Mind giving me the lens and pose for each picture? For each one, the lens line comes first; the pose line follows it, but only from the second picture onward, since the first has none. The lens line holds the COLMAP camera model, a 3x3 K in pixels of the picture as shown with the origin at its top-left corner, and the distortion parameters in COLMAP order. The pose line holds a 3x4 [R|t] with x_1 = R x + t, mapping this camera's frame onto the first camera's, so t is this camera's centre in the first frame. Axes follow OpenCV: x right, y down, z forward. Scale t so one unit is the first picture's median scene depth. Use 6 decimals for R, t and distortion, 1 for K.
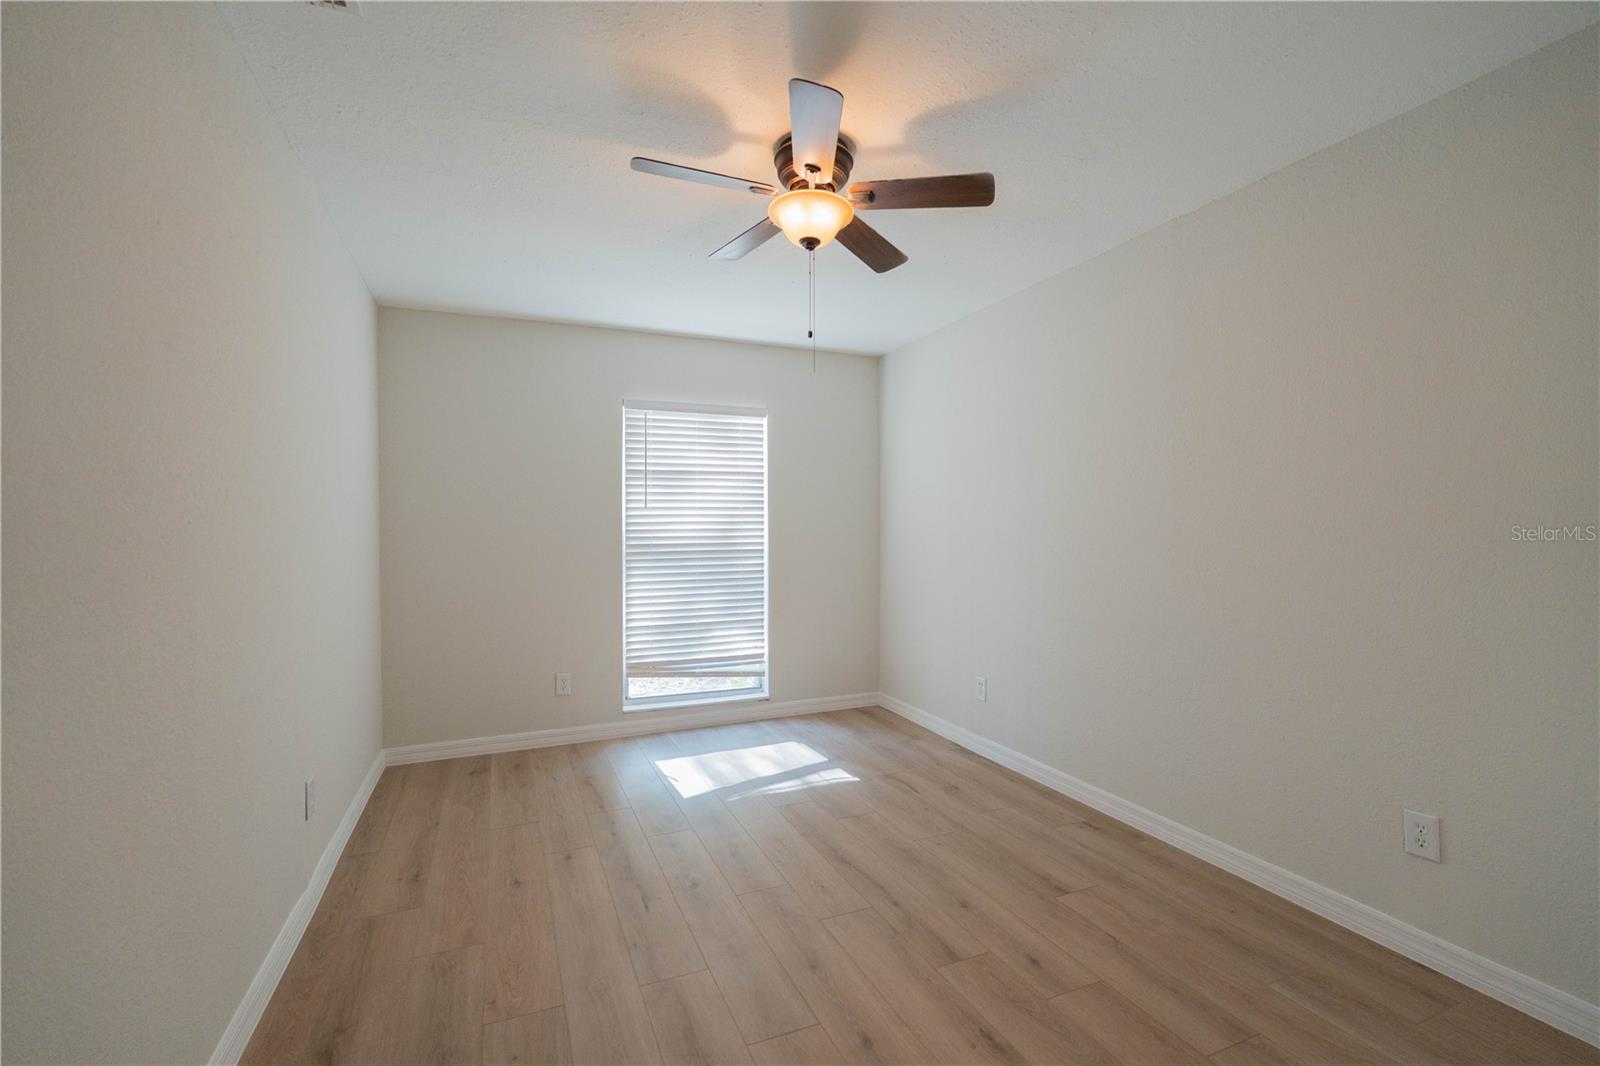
lens RADIAL K [[727.1, 0, 801.5], [0, 727.1, 531.5], [0, 0, 1]] dist [-0.003605, 0.000355]
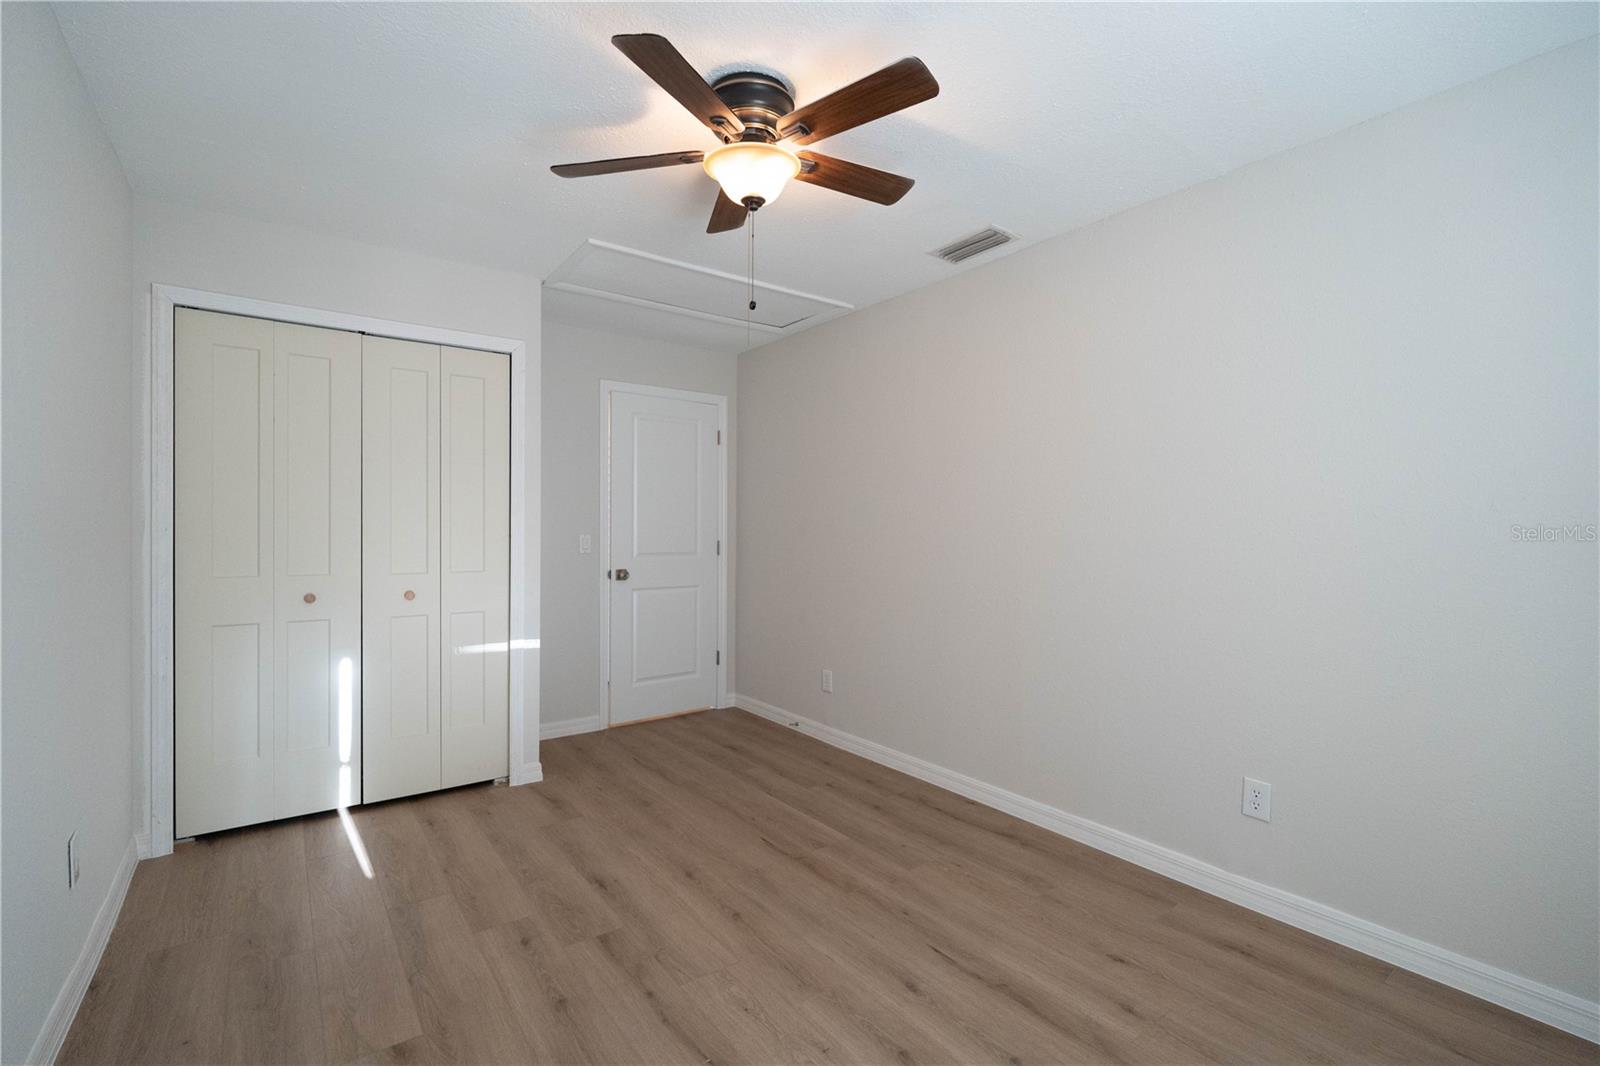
lens RADIAL K [[727.1, 0, 800.0], [0, 727.1, 534.4], [0, 0, 1]] dist [-0.003605, 0.000355]
pose [[-0.974603, -0.000397, -0.223939, 0.157743], [-0.001130, 0.999994, 0.003144, 0.004487], [0.223937, 0.003317, -0.974598, 1.932943]]
